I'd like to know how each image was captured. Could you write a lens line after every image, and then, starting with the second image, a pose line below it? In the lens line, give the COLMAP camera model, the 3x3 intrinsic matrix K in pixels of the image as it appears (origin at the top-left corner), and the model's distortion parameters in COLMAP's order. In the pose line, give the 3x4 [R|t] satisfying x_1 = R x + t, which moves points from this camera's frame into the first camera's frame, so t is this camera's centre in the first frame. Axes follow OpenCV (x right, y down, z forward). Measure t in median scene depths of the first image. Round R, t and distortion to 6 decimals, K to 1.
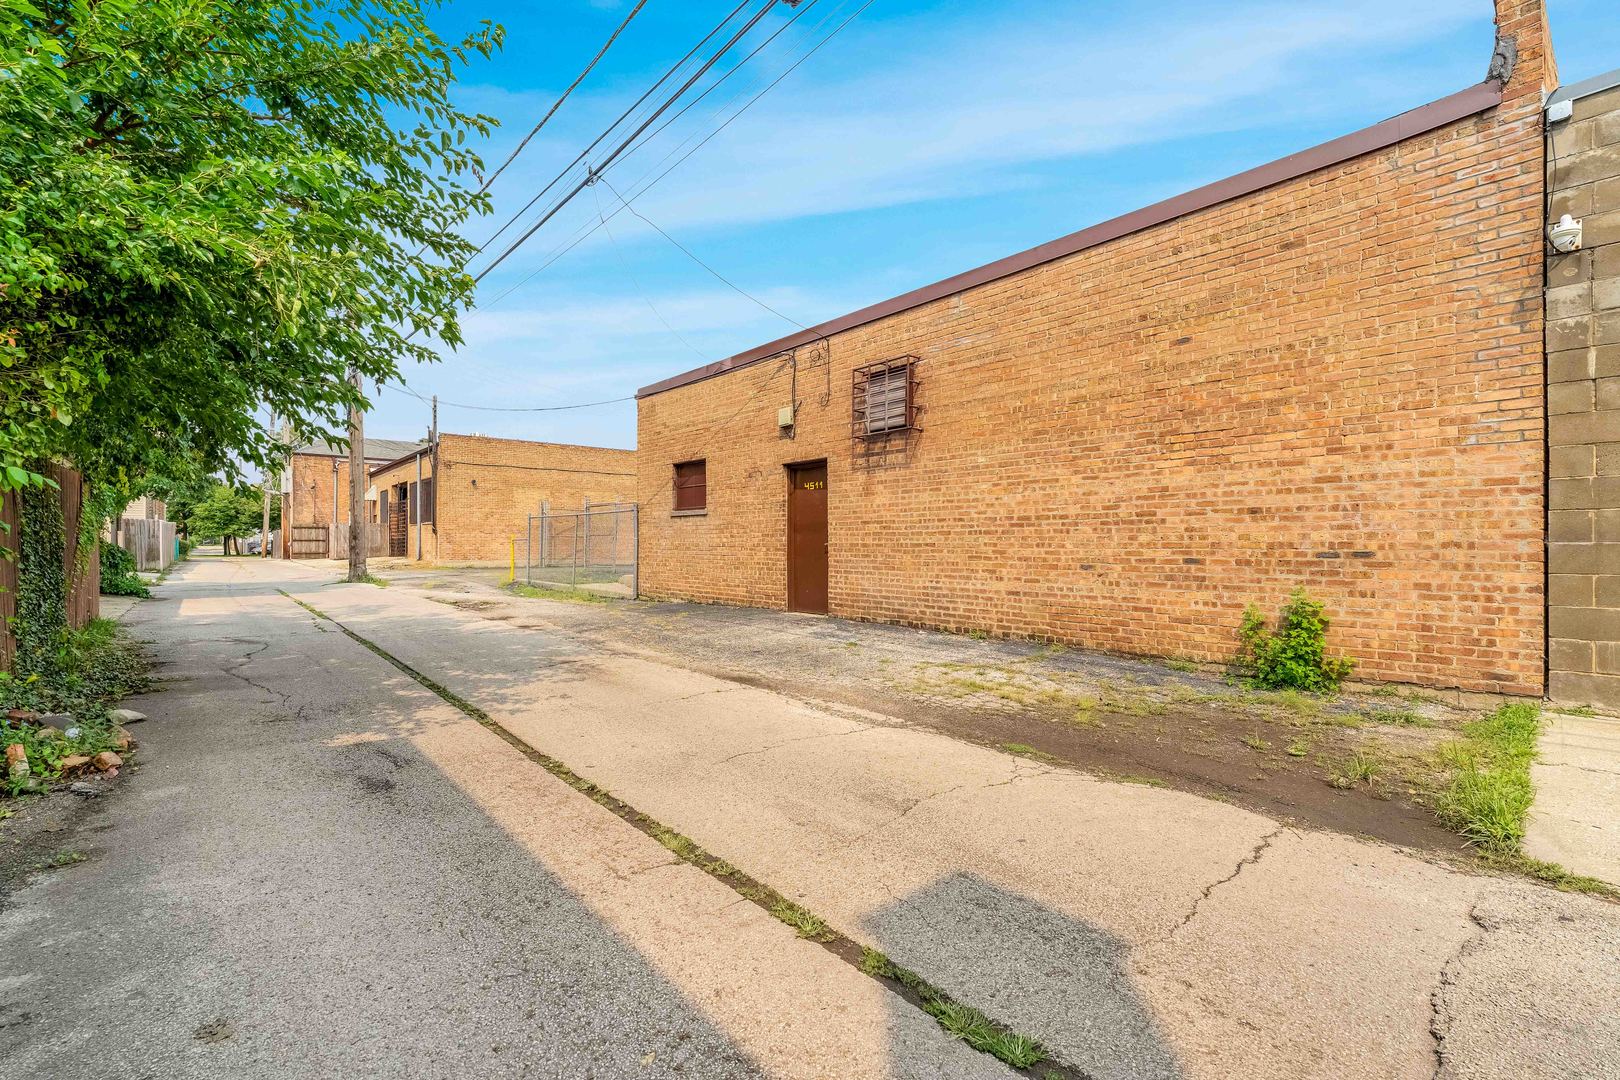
lens RADIAL K [[751.7, 0, 804.7], [0, 751.7, 544.5], [0, 0, 1]] dist [-0.003355, -0.000010]
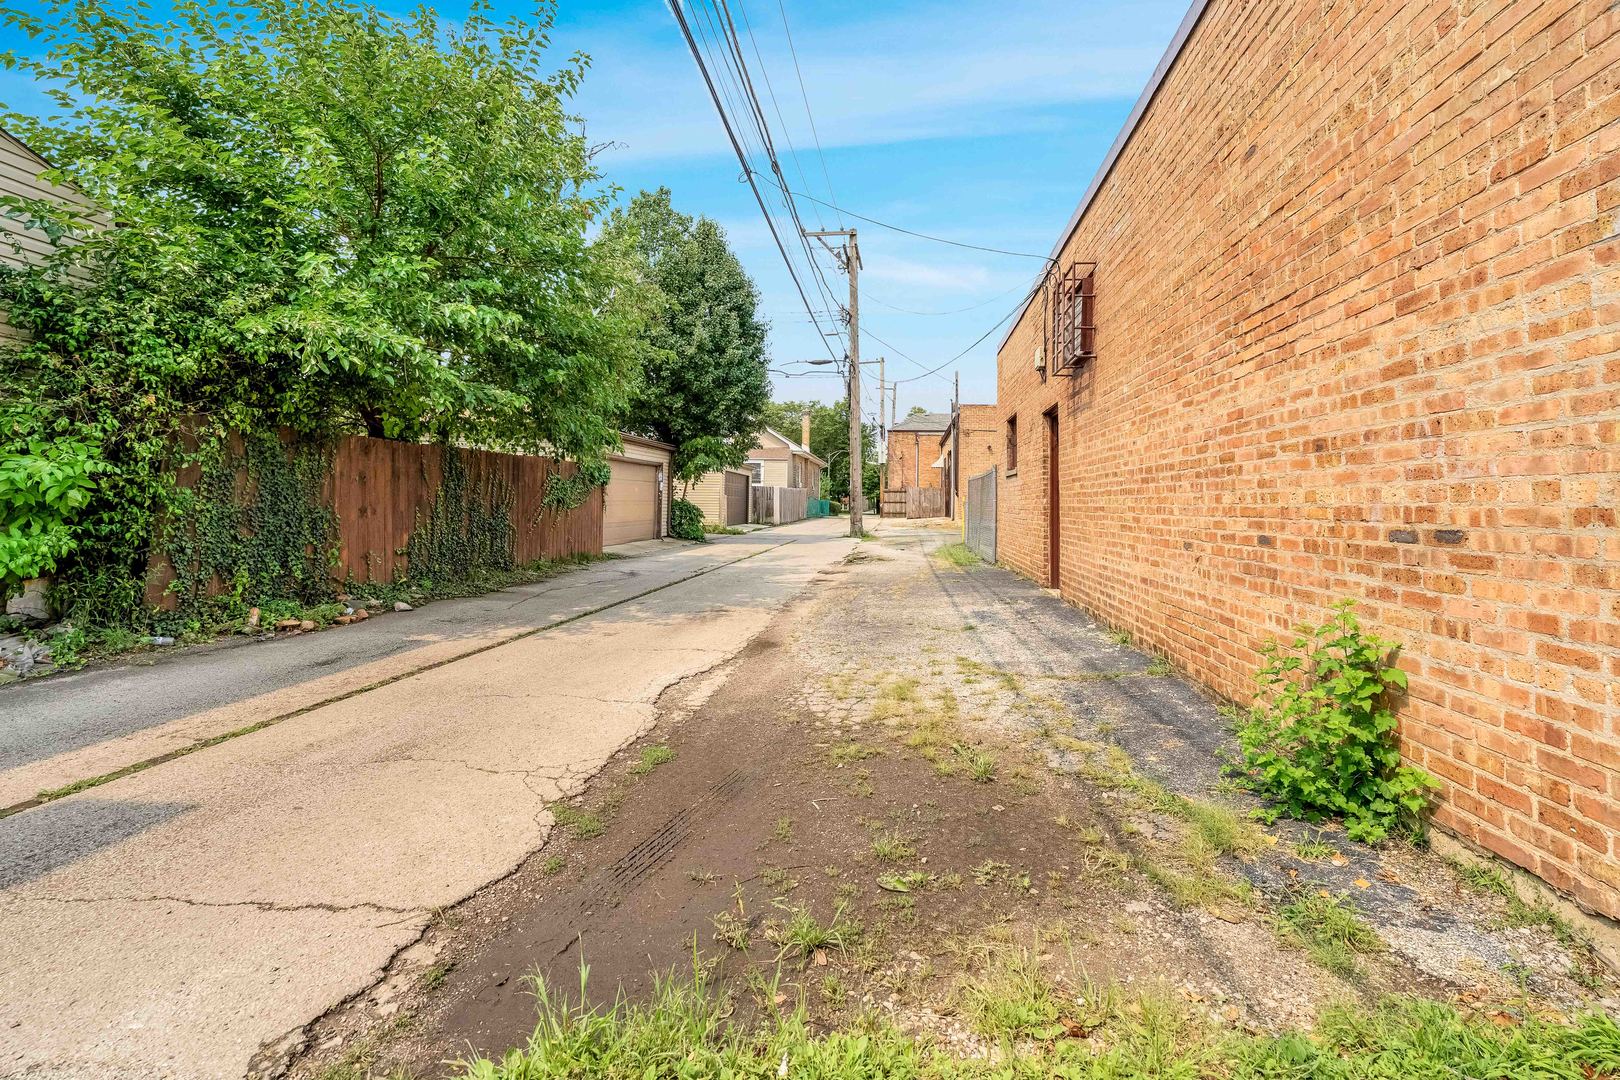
lens RADIAL K [[751.7, 0, 809.8], [0, 751.7, 476.7], [0, 0, 1]] dist [-0.003355, -0.000010]
pose [[0.689397, -0.020973, -0.724081, 0.808784], [-0.008706, 0.999269, -0.037233, -0.001706], [0.724332, 0.031972, 0.688710, 0.444032]]
